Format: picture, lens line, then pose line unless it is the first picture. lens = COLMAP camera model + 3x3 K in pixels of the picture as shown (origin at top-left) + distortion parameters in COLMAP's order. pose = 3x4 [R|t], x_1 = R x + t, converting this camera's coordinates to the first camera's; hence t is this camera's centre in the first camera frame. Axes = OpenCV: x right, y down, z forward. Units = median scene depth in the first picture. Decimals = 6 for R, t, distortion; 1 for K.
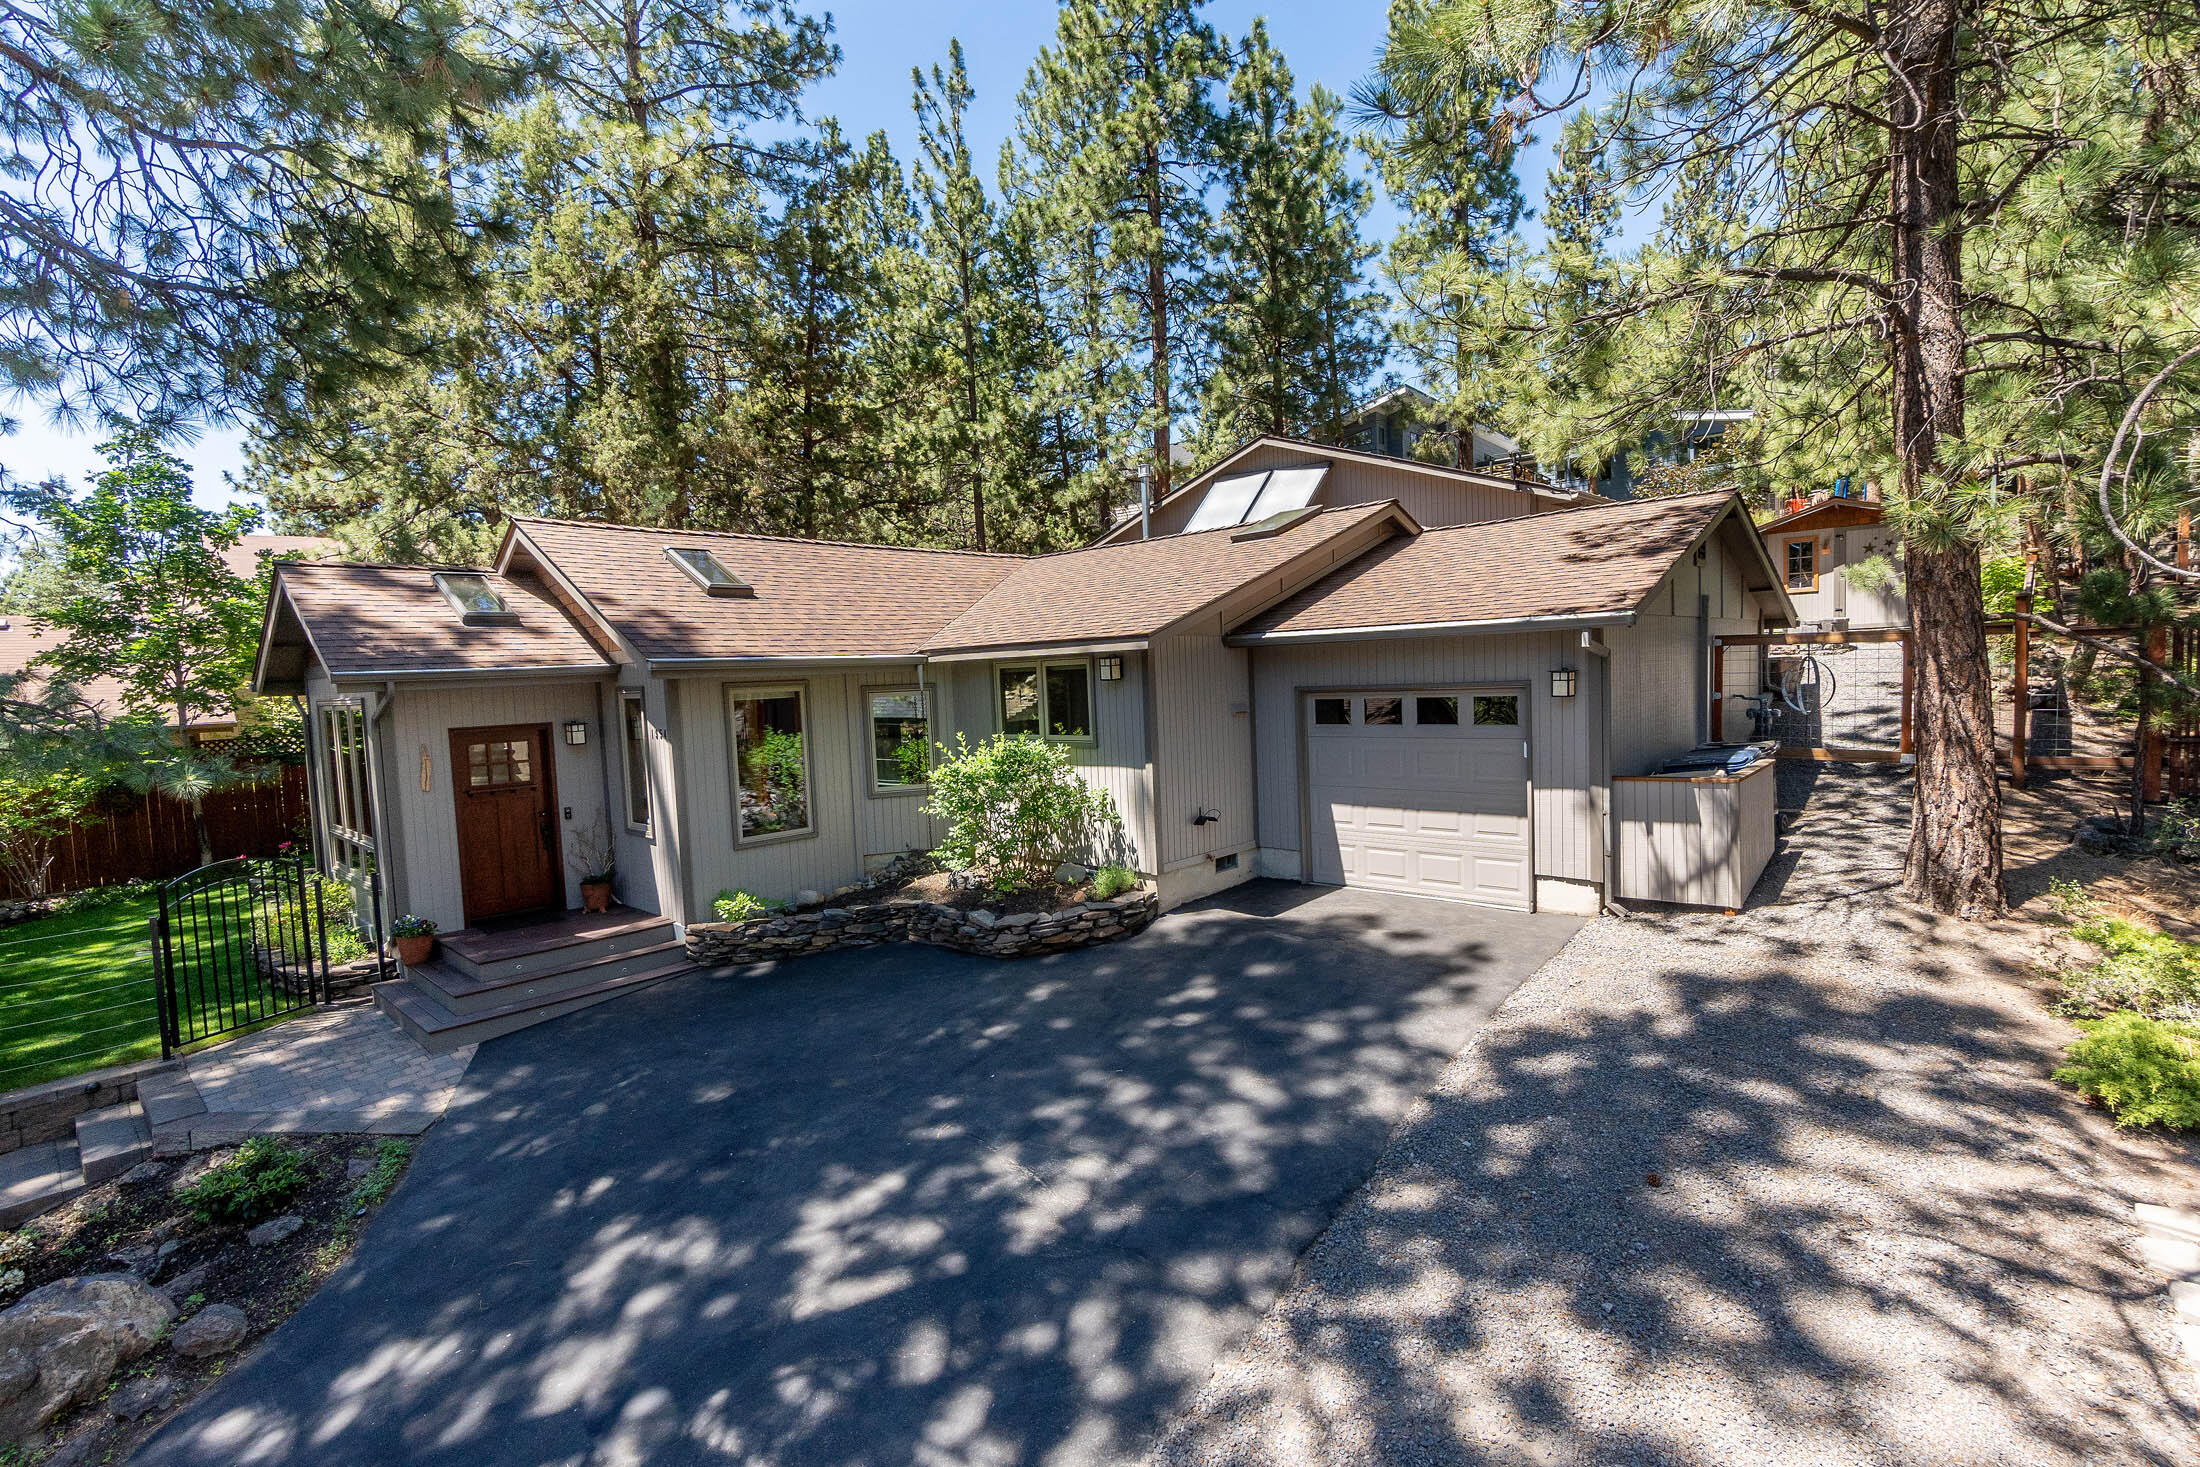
lens RADIAL K [[1050.5, 0, 1100.0], [0, 1050.5, 733.5], [0, 0, 1]] dist [0.024547, -0.019613]
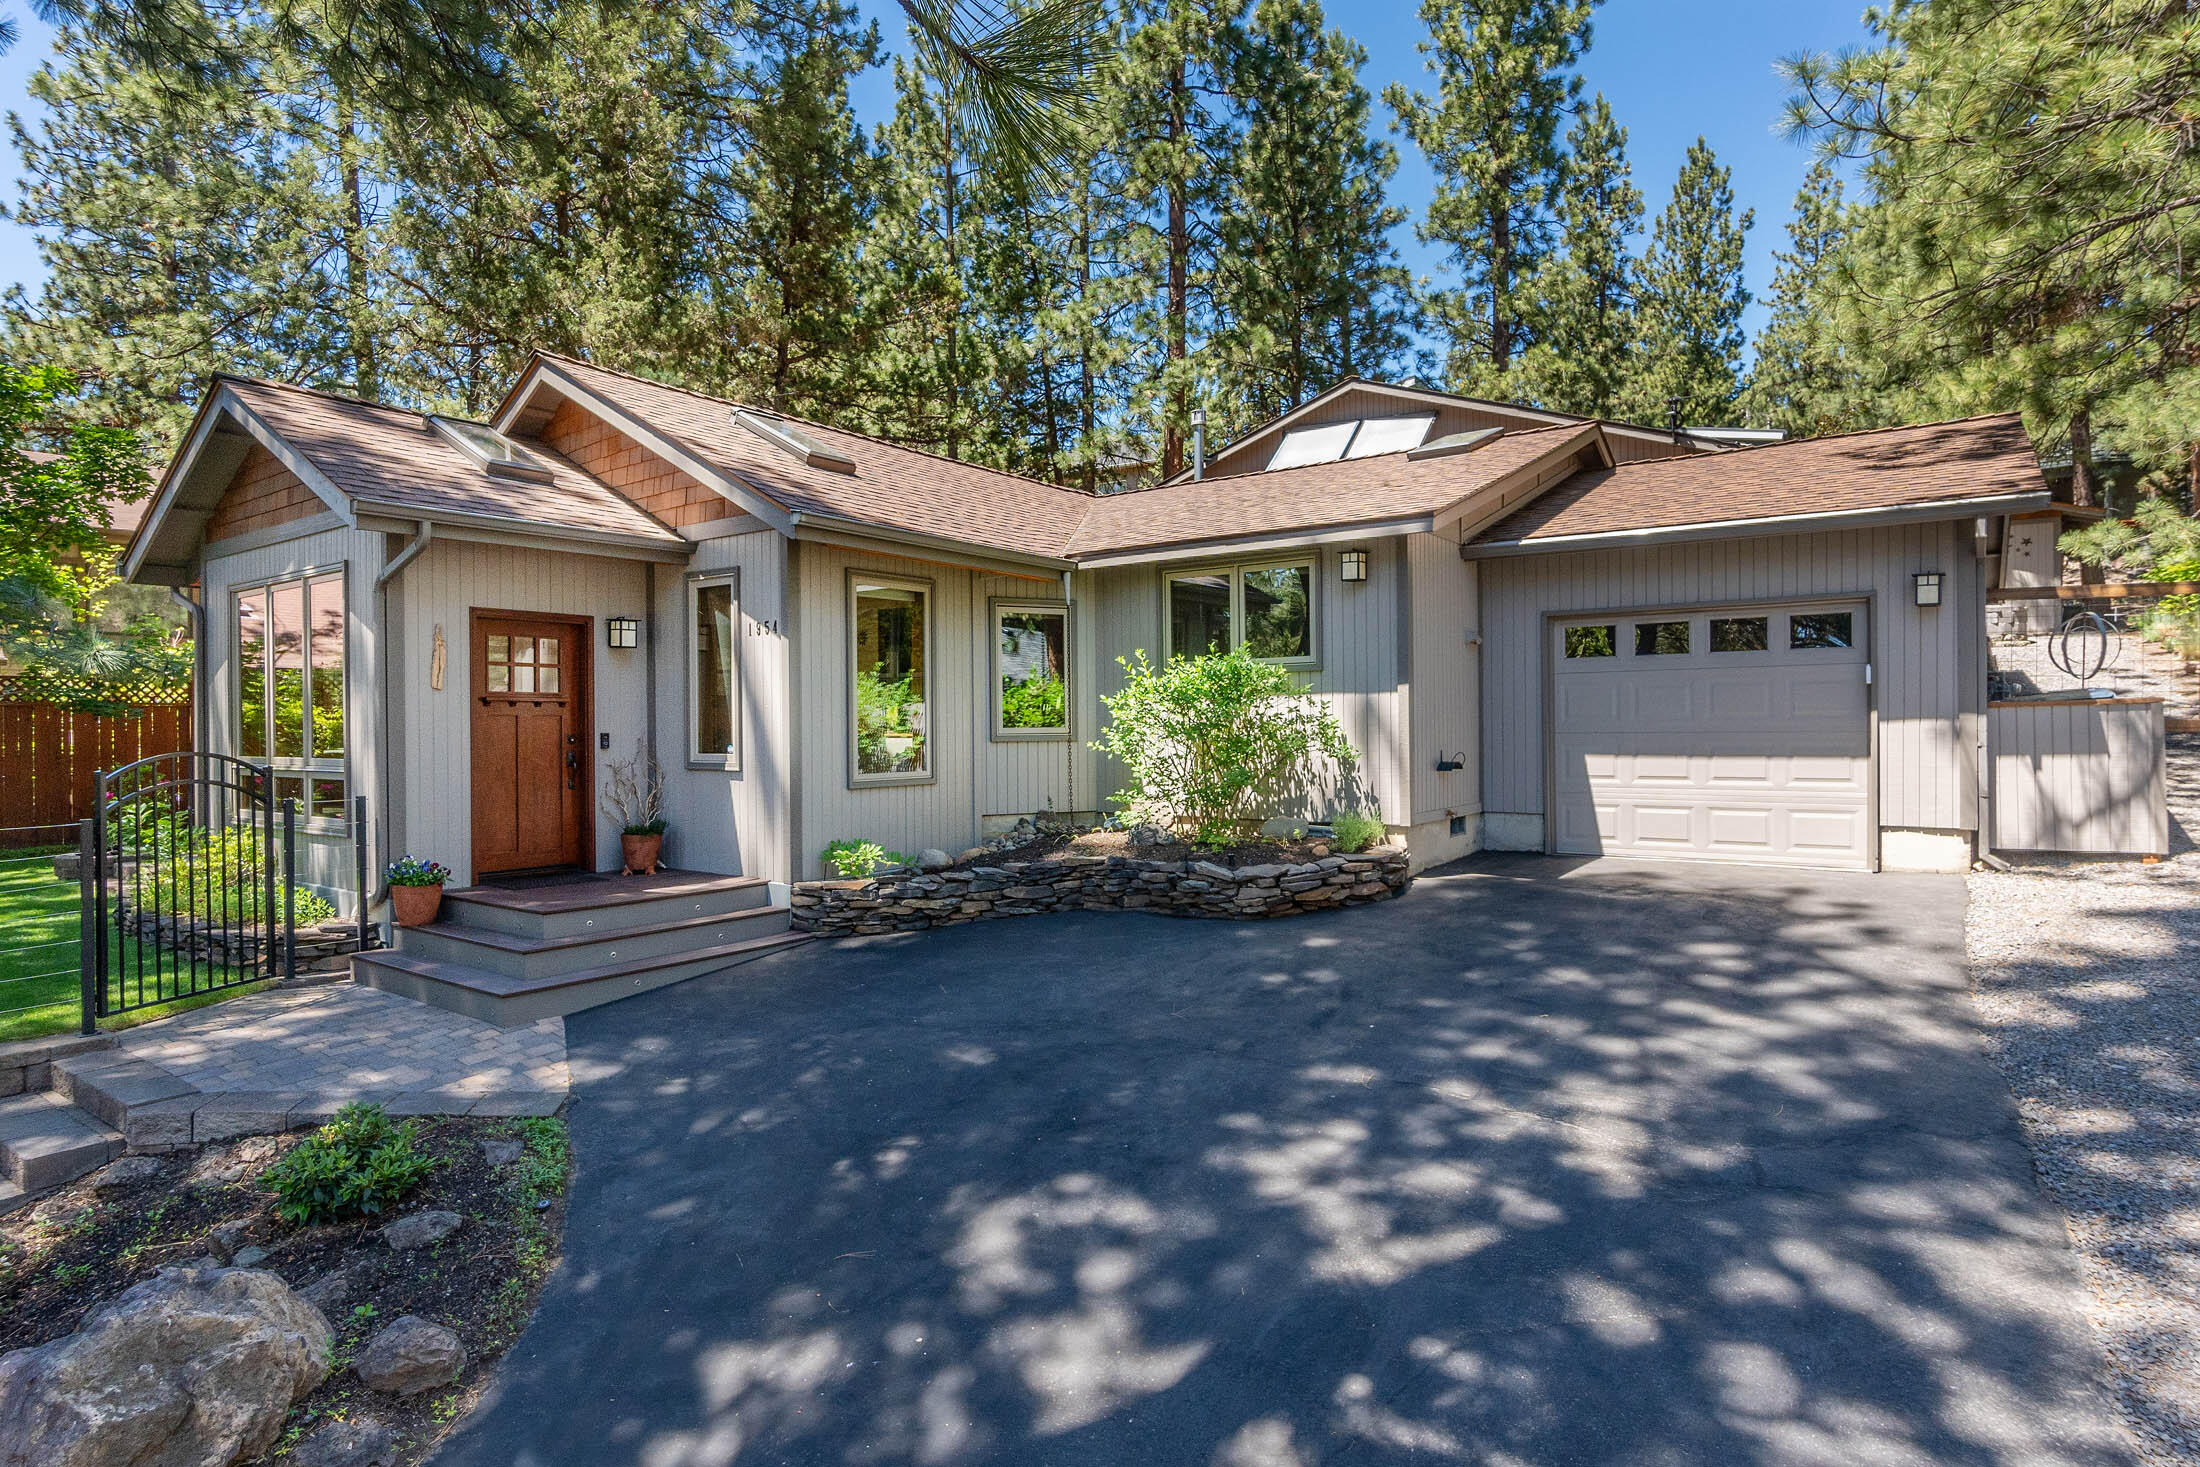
lens RADIAL K [[1222.3, 0, 1102.7], [0, 1222.3, 745.7], [0, 0, 1]] dist [0.001086, 0.001516]
pose [[0.990865, 0.032047, 0.130996, -0.297477], [-0.025241, 0.998260, -0.053289, 0.127895], [-0.132476, 0.049495, 0.989950, 0.108792]]
